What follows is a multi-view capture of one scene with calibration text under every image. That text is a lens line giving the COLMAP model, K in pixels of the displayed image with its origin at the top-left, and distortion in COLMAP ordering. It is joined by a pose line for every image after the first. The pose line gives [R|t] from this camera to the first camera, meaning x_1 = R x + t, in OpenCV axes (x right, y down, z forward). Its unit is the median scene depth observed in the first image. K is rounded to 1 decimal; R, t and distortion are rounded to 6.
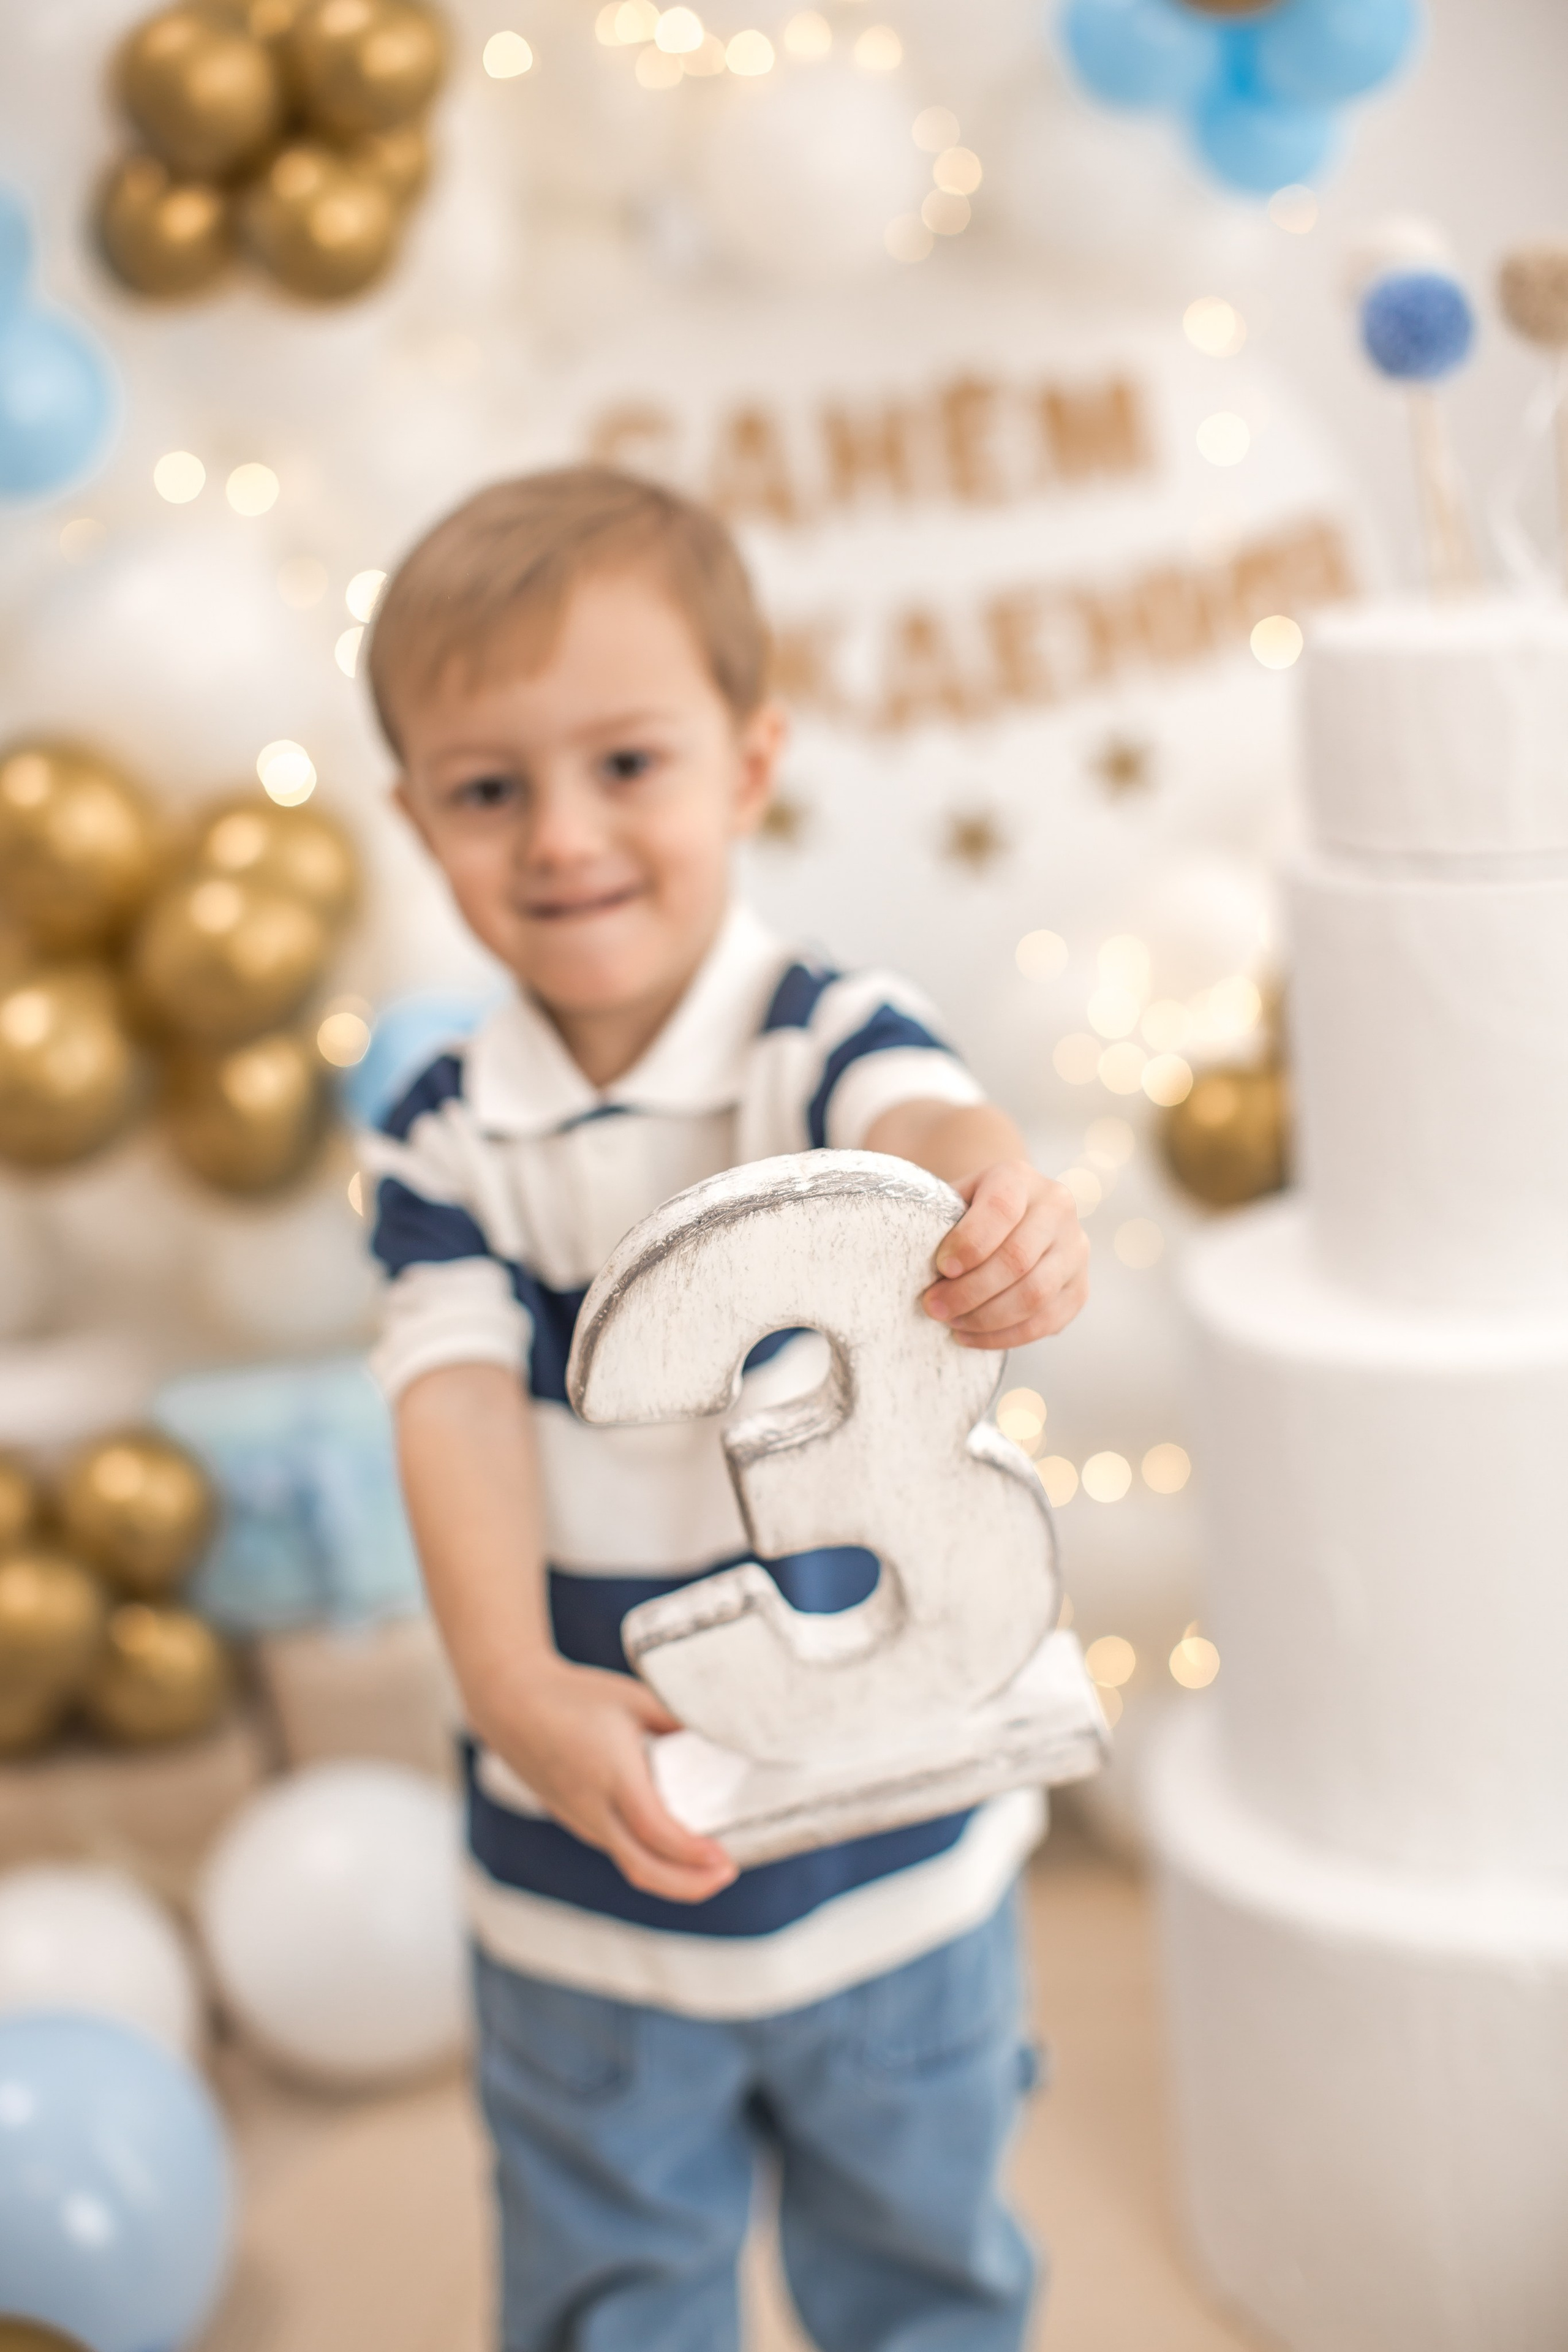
lens RADIAL K [[3637.1, 0, 800.0], [0, 3637.1, 1153.5], [0, 0, 1]] dist [-0.103428, 0.000000]
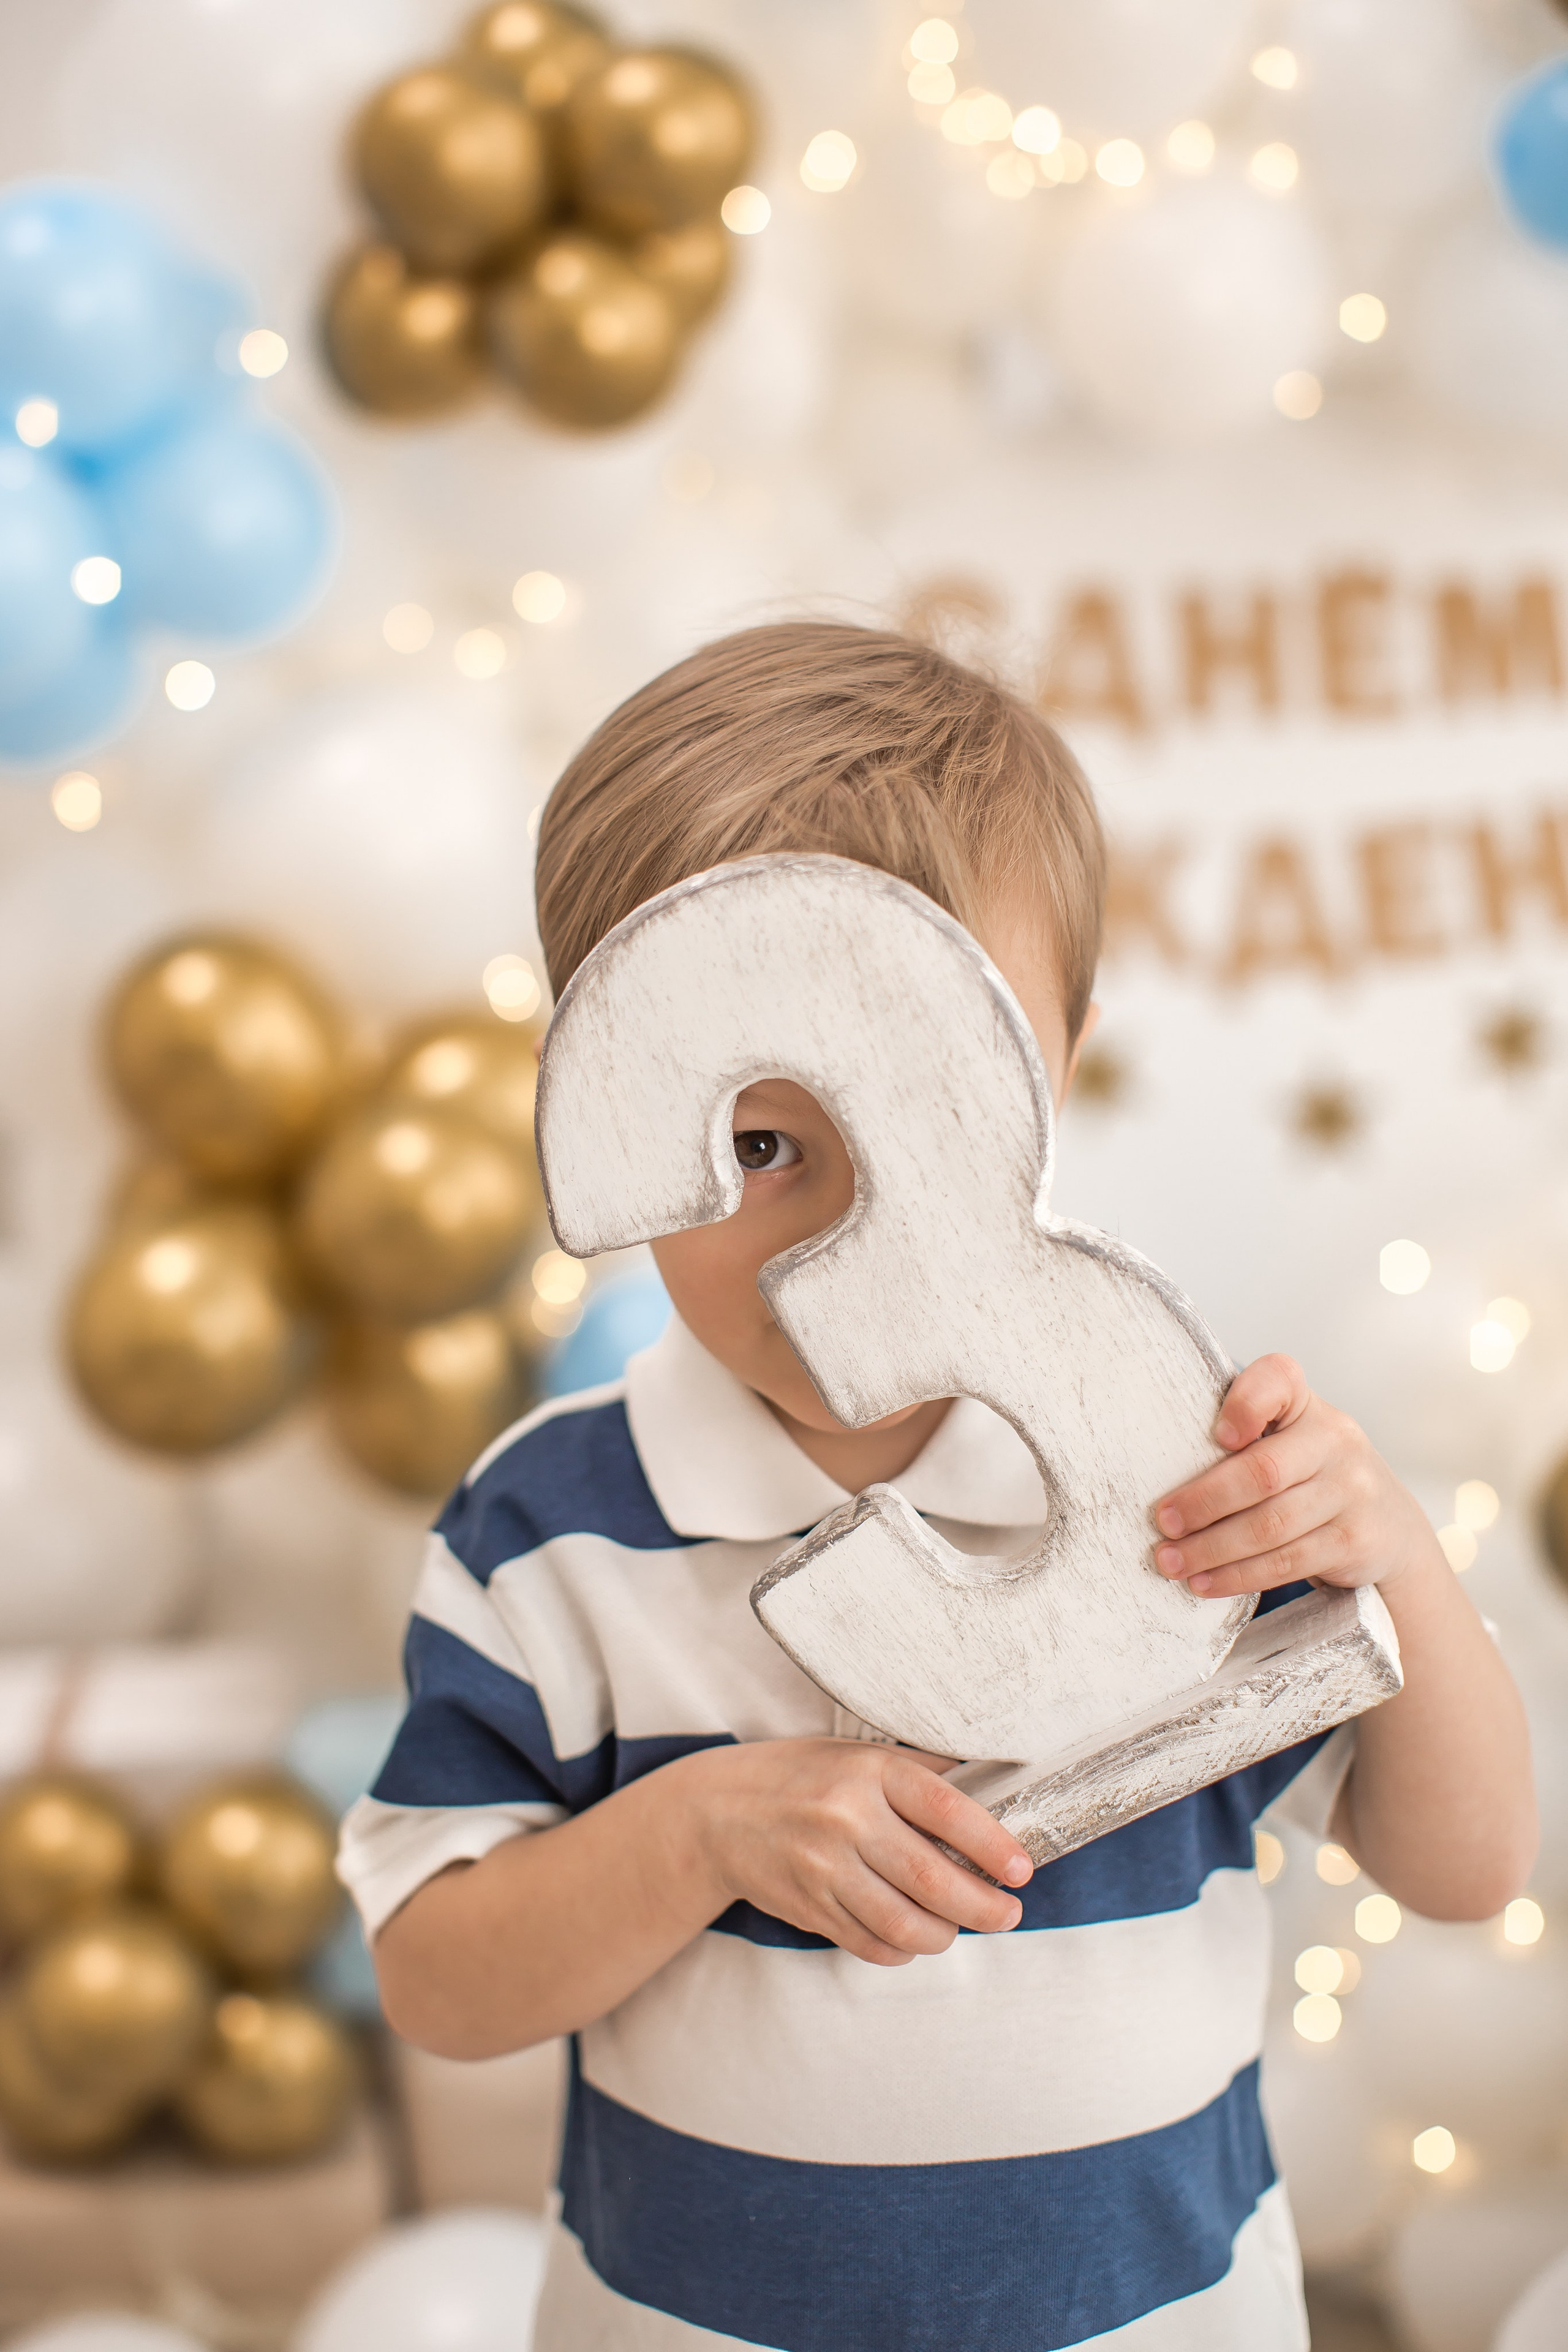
lens RADIAL K [[3637.1, 0, 805.8], [0, 3637.1, 1123.5], [0, 0, 1]] dist [-0.103428, 0.000000]
pose [[0.994376, 0.065615, -0.083127, -0.002342], [-0.070724, 0.995685, -0.060075, -0.028888], [0.078826, 0.065617, 0.994727, 0.177960]]
